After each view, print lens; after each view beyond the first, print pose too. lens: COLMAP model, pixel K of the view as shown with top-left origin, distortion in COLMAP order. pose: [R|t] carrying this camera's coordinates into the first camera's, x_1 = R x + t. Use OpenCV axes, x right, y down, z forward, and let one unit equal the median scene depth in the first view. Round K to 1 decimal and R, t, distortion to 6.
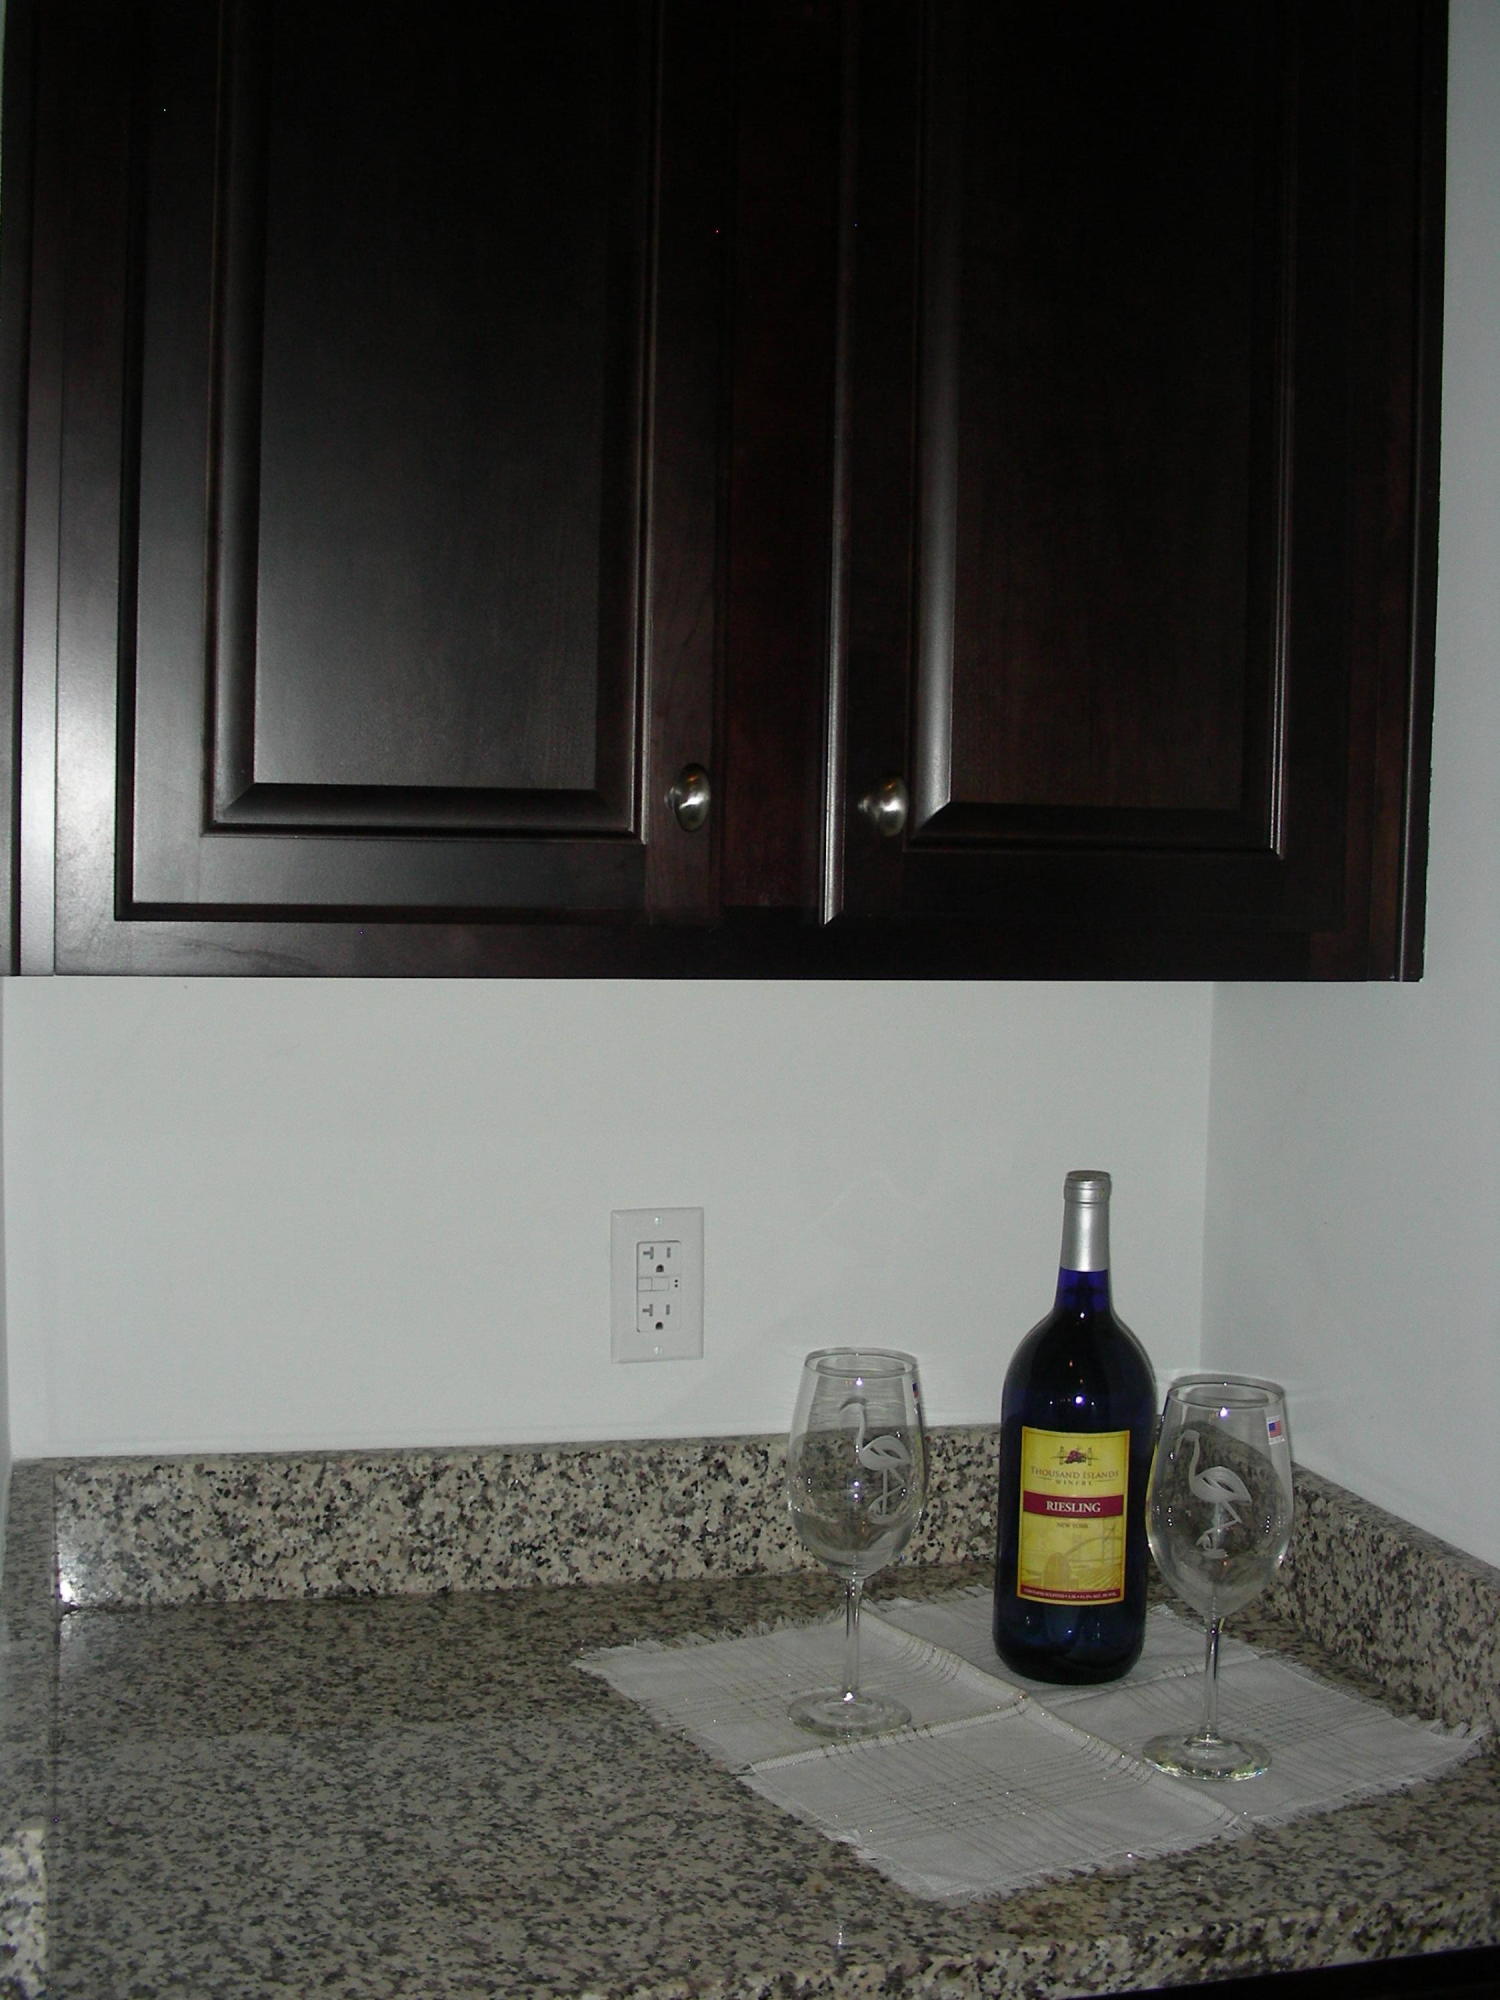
lens RADIAL K [[2681.3, 0, 750.0], [0, 2681.3, 1000.0], [0, 0, 1]] dist [-0.228136, 0.512332]
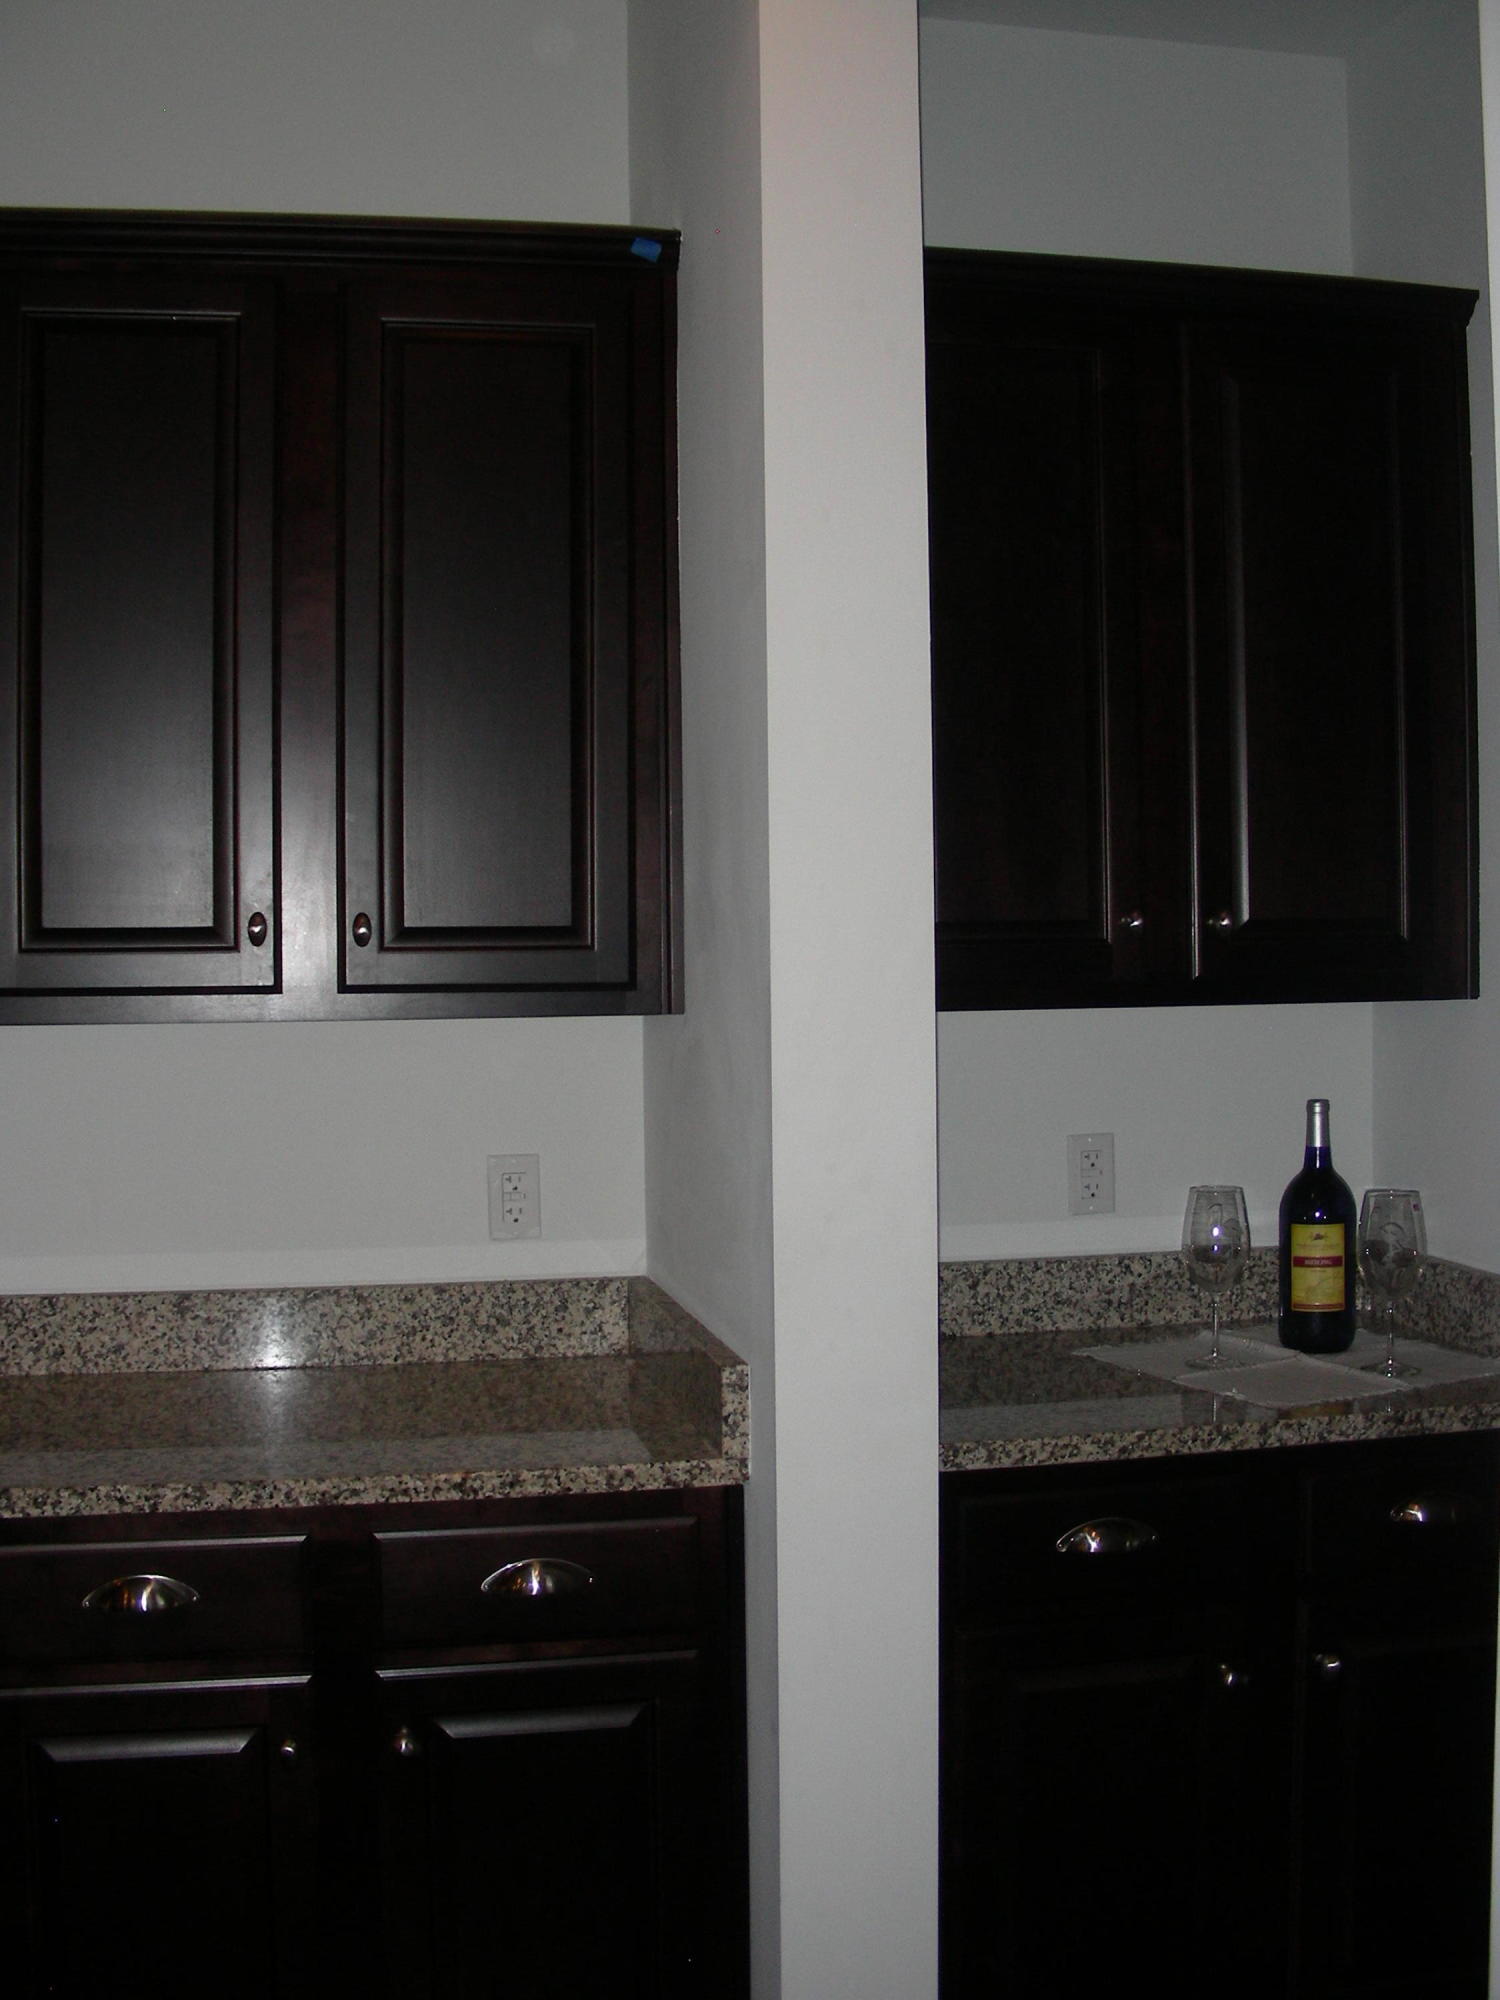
lens RADIAL K [[2401.1, 0, 750.0], [0, 2401.1, 1000.0], [0, 0, 1]] dist [-0.213478, 0.045484]
pose [[0.997029, -0.036107, -0.068038, -0.171410], [0.033231, 0.998525, -0.042946, 0.051423], [0.069489, 0.040557, 0.996758, -0.795690]]
